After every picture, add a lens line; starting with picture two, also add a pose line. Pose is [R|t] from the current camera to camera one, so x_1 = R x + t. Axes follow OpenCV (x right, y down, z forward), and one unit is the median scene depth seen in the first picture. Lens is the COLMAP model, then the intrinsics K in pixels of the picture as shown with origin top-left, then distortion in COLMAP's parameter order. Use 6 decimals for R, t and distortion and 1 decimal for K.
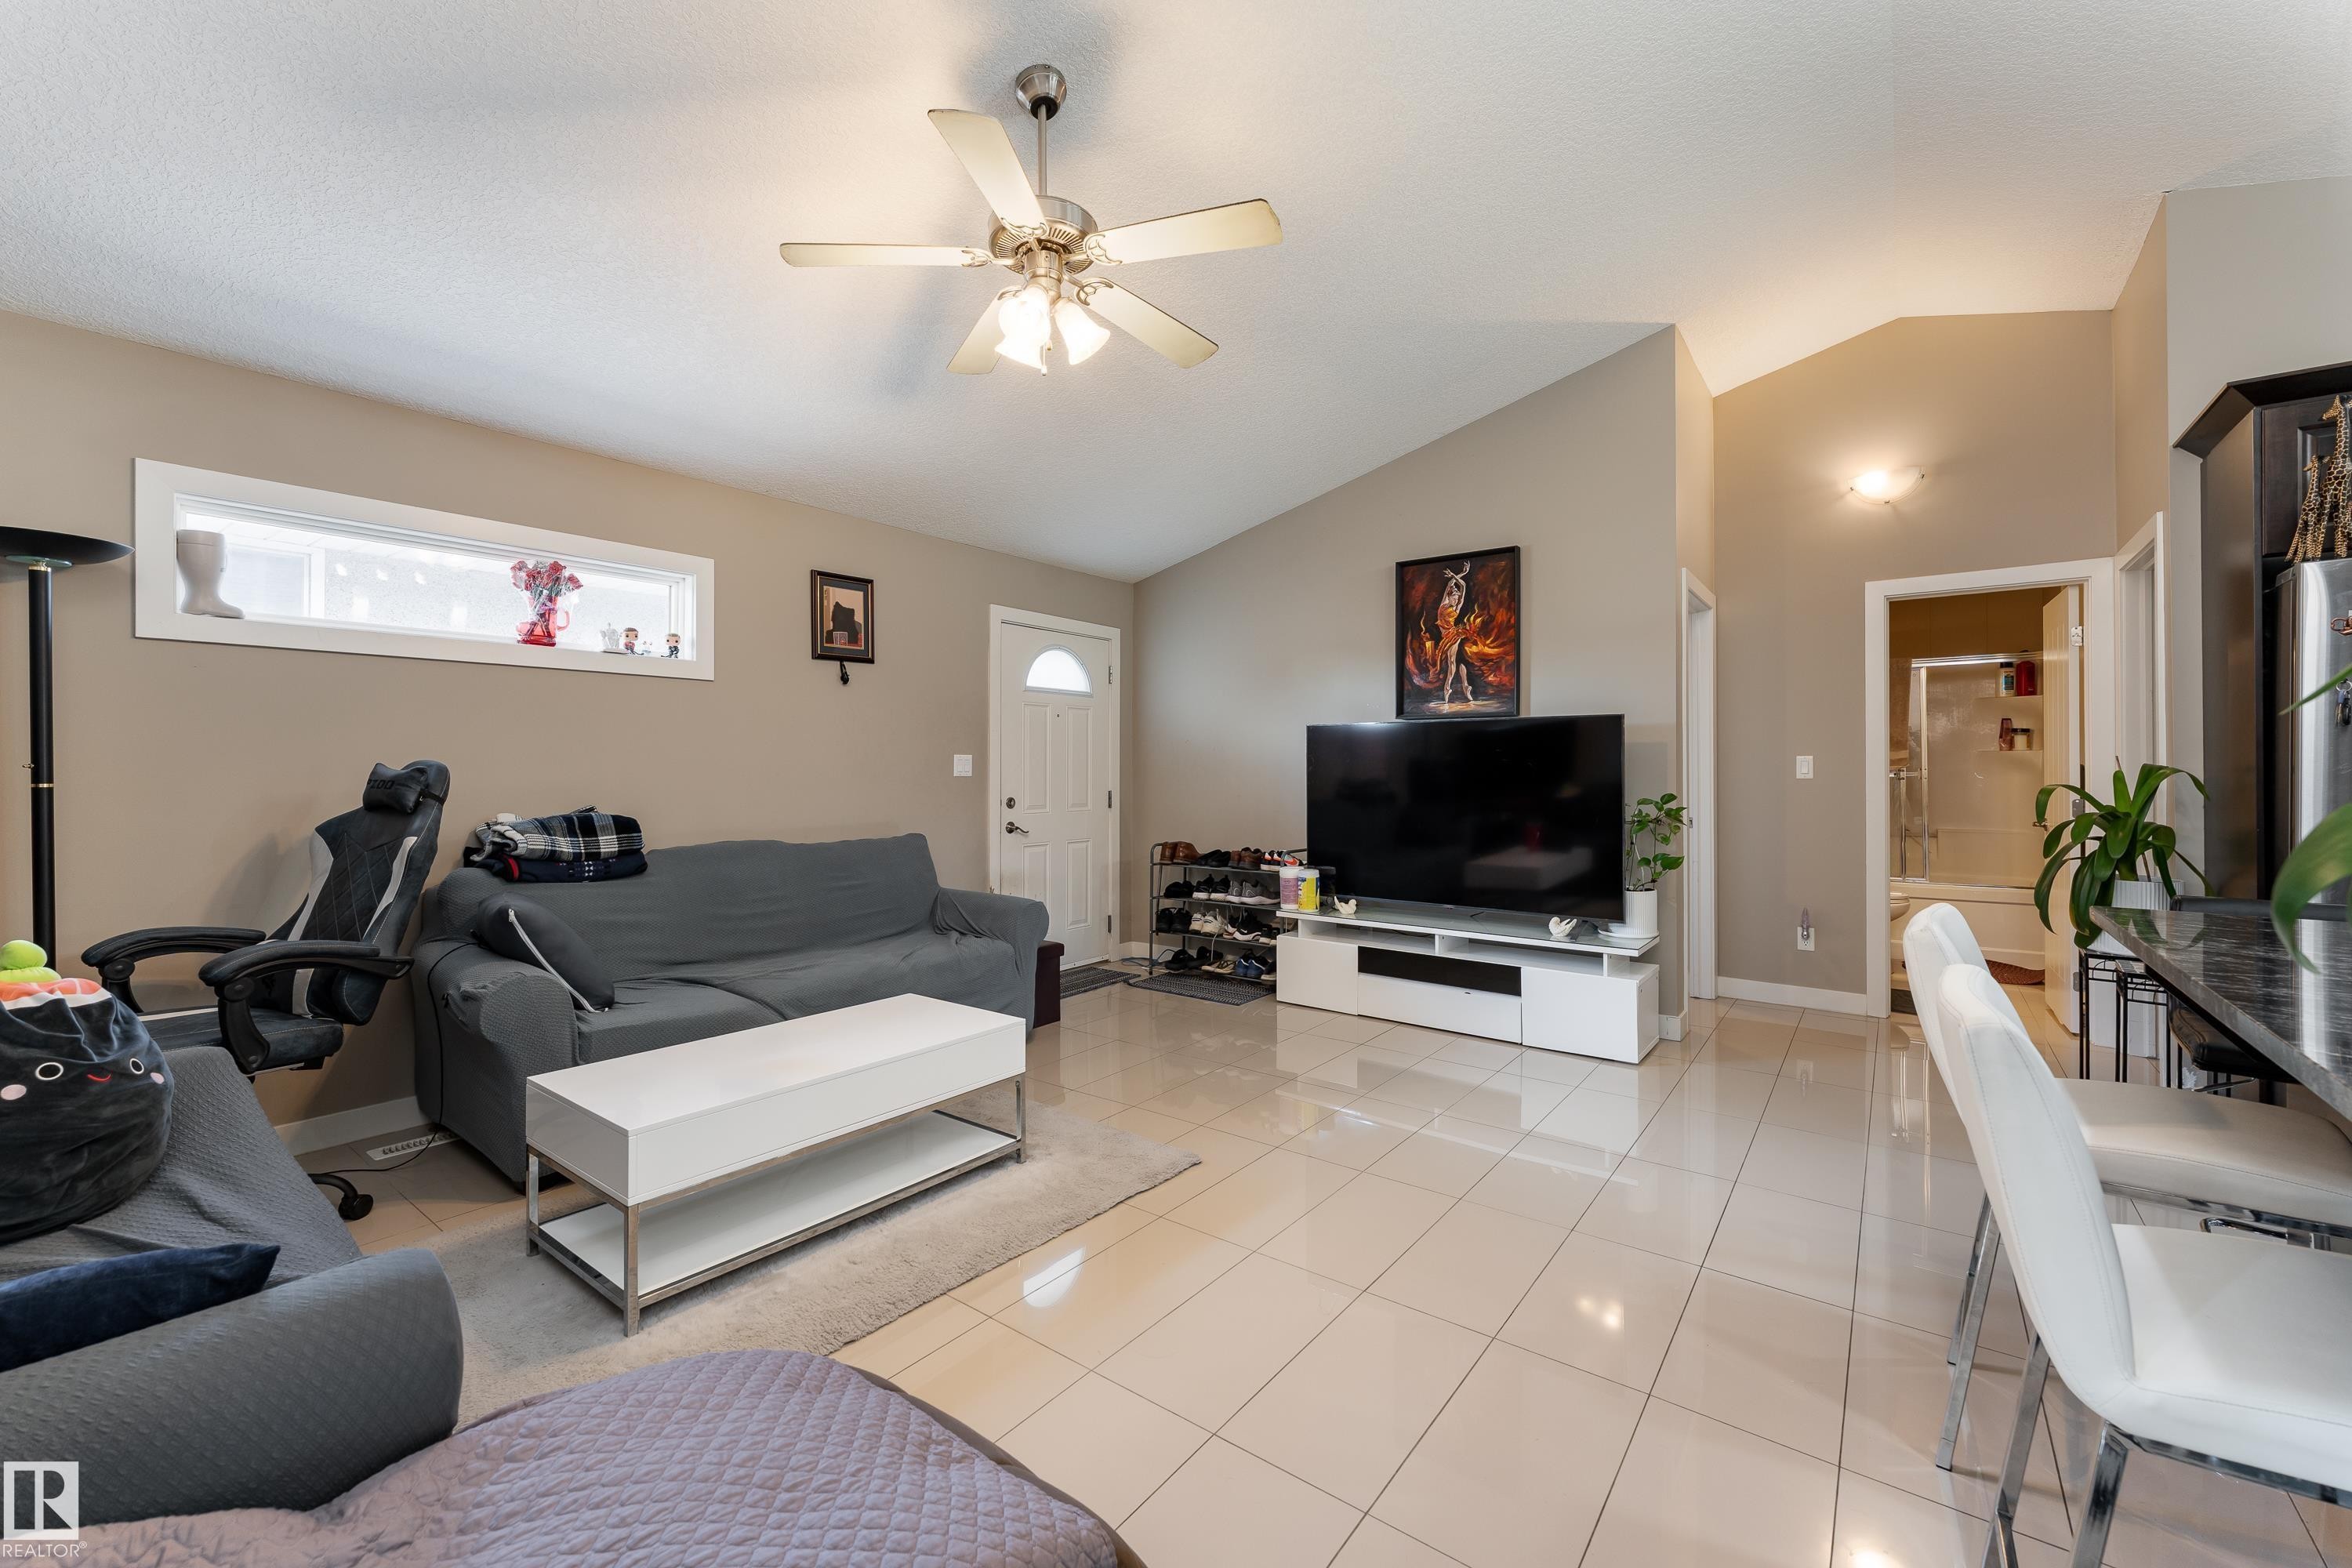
lens RADIAL K [[941.0, 0, 1173.6], [0, 941.0, 766.0], [0, 0, 1]] dist [0.000274, 0.000081]
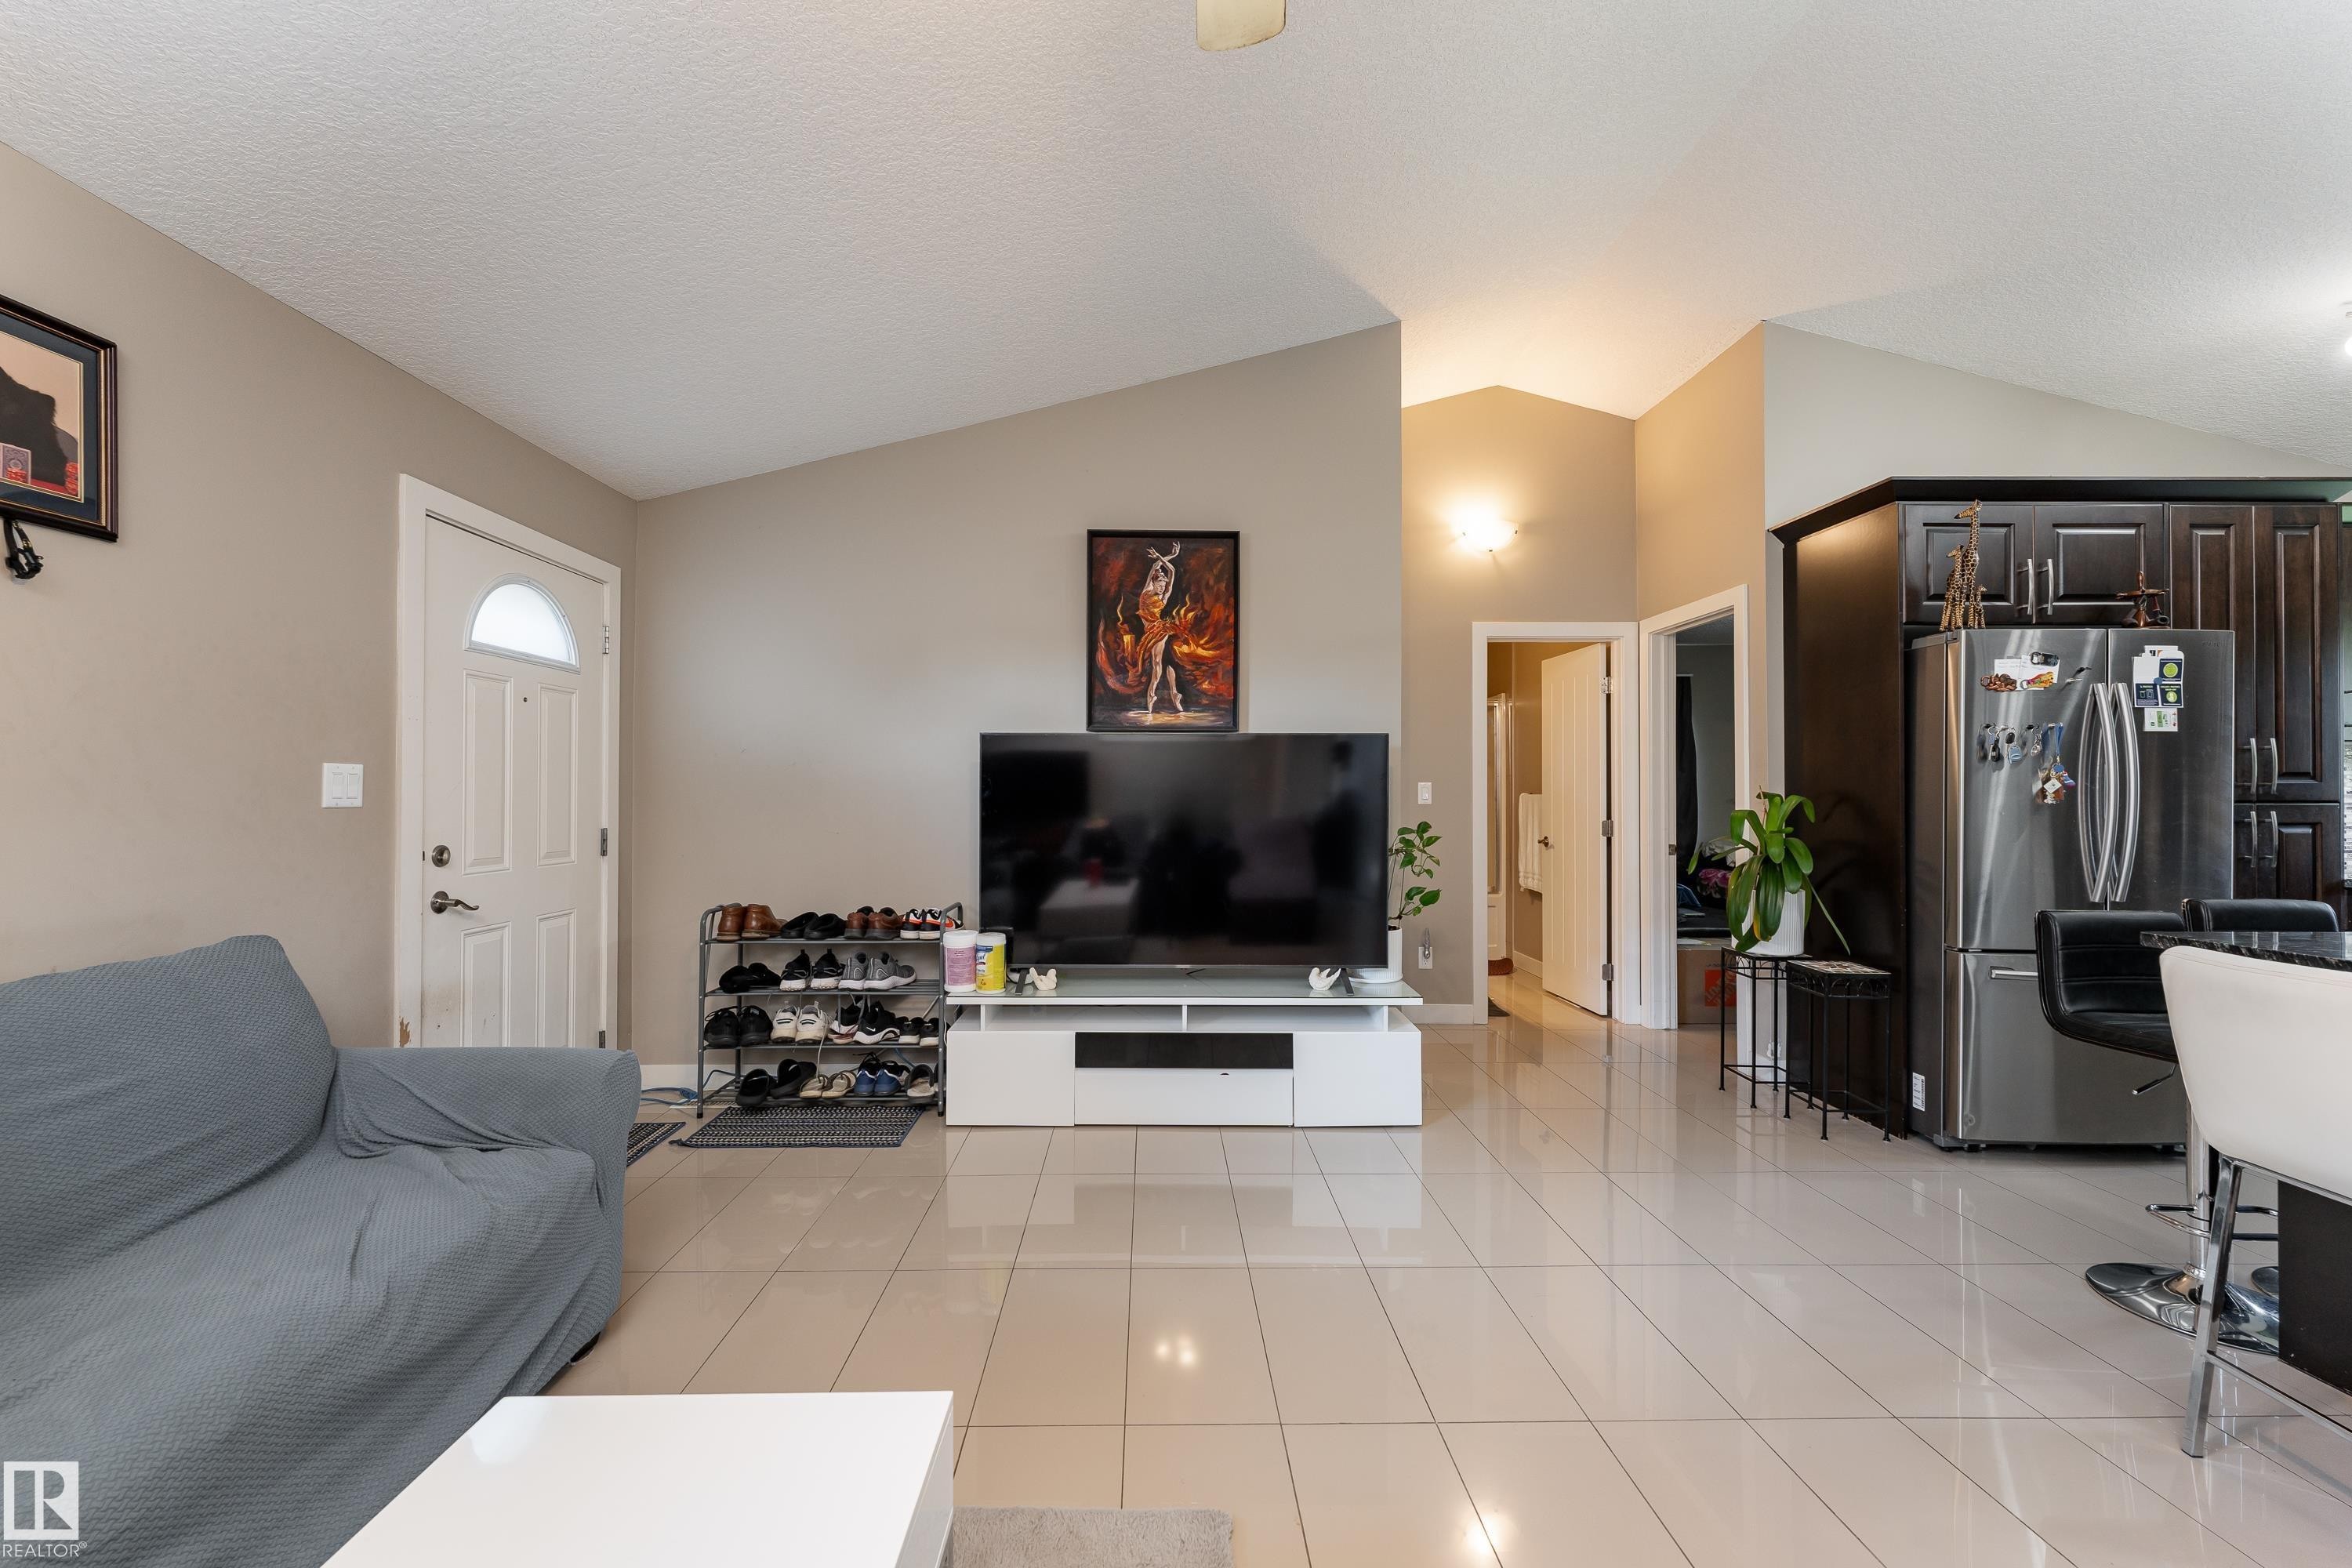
lens RADIAL K [[943.1, 0, 1168.5], [0, 943.1, 787.6], [0, 0, 1]] dist [0.001643, 0.000160]
pose [[0.781369, 0.006417, 0.624036, -0.202760], [-0.004954, 0.999979, -0.004081, 0.000617], [-0.624049, 0.000097, 0.781385, 0.355482]]
